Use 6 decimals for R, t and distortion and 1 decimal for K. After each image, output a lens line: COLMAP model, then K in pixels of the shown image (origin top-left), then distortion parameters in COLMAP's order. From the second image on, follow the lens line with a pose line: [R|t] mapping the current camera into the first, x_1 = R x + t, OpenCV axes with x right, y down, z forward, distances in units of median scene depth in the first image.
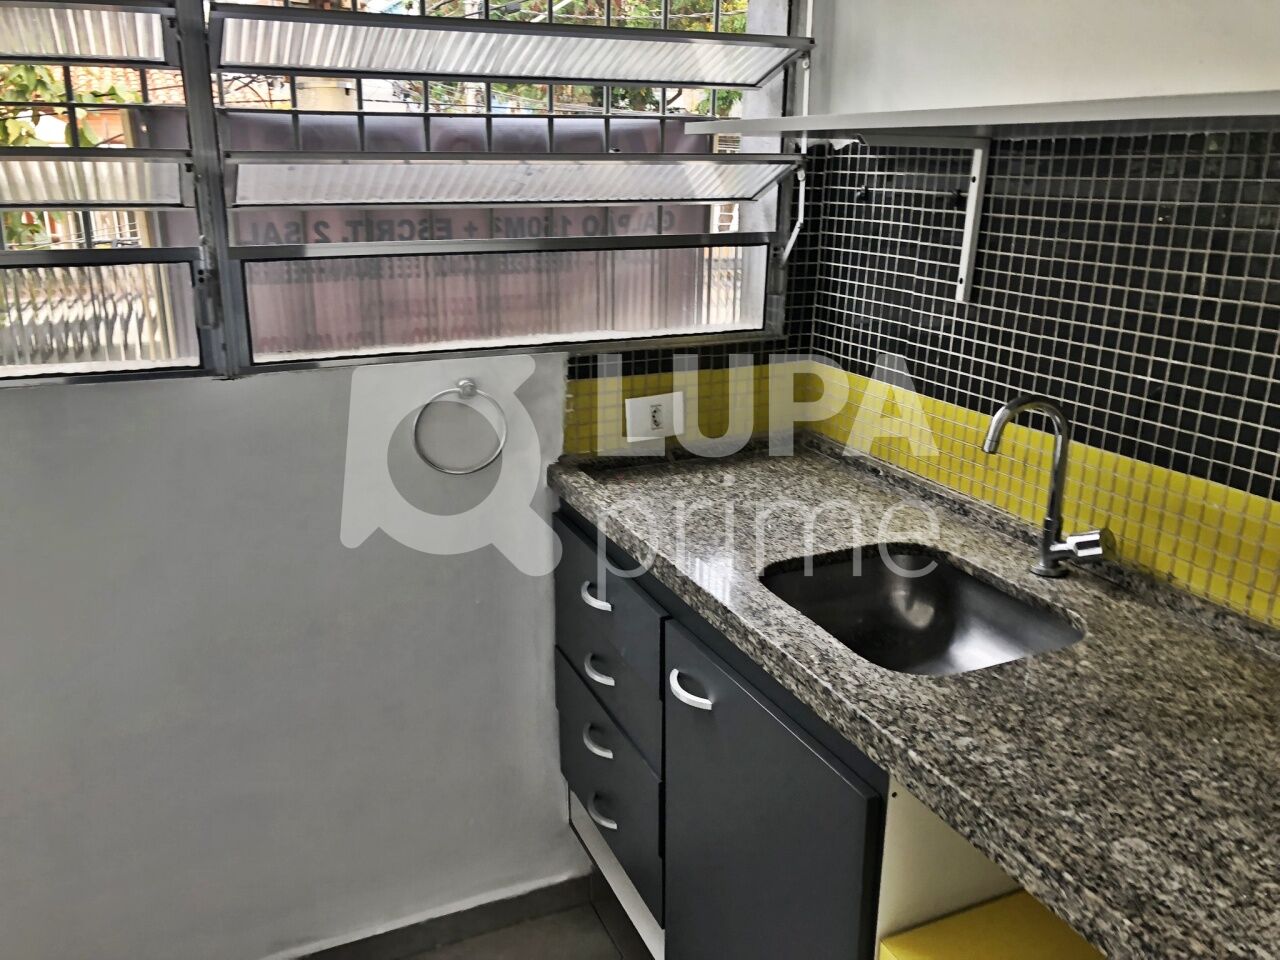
lens RADIAL K [[1042.0, 0, 643.1], [0, 1042.0, 483.0], [0, 0, 1]] dist [0.038098, -0.039653]
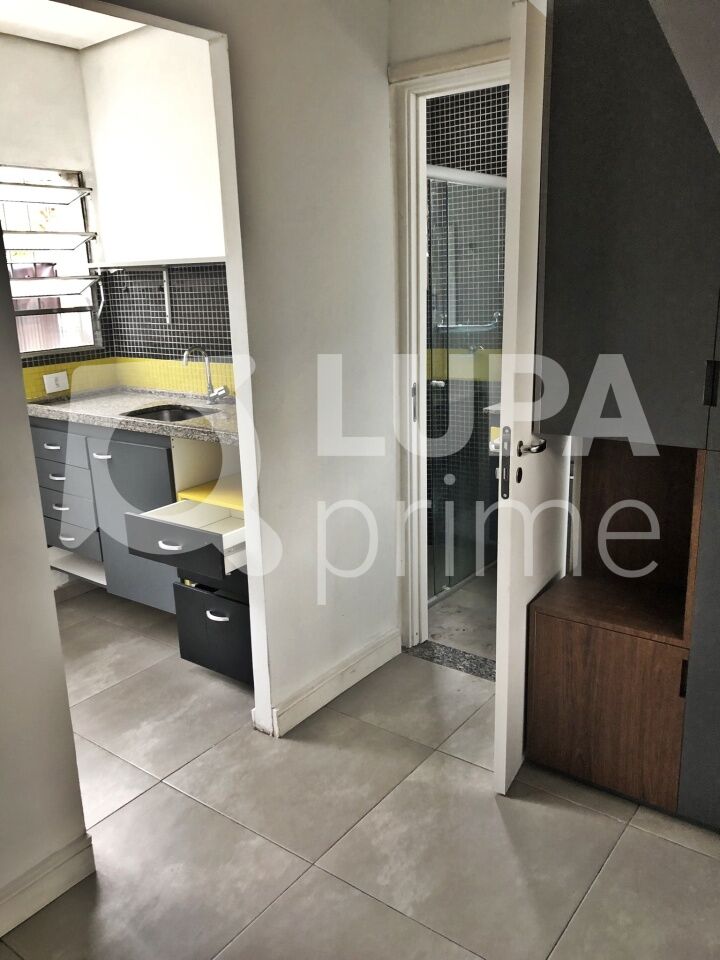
lens RADIAL K [[786.3, 0, 360.0], [0, 786.3, 480.0], [0, 0, 1]] dist [0.035102, -0.032297]
pose [[0.868269, -0.162187, 0.468833, -0.289376], [0.186975, 0.982344, -0.006443, 0.320803], [-0.459510, 0.093255, 0.883263, -0.990250]]
